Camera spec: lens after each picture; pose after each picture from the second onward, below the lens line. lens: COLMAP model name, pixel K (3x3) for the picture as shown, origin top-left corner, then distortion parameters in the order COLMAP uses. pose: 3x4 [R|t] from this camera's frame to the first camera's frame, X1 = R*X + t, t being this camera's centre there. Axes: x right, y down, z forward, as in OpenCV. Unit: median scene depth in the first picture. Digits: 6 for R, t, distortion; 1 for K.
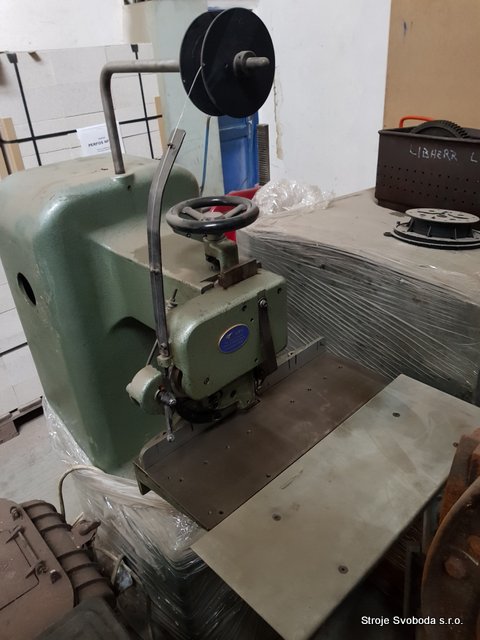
lens RADIAL K [[508.0, 0, 240.0], [0, 508.0, 320.0], [0, 0, 1]] dist [-0.014258, -0.001282]
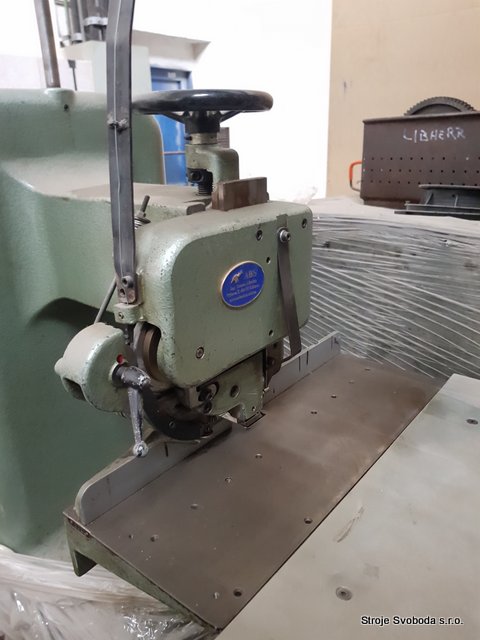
lens RADIAL K [[508.0, 0, 240.0], [0, 508.0, 320.0], [0, 0, 1]] dist [-0.014258, -0.001282]
pose [[0.991045, -0.006784, 0.133357, -0.079269], [0.027849, 0.987247, -0.156742, 0.142388], [-0.130593, 0.159052, 0.978595, 0.344600]]
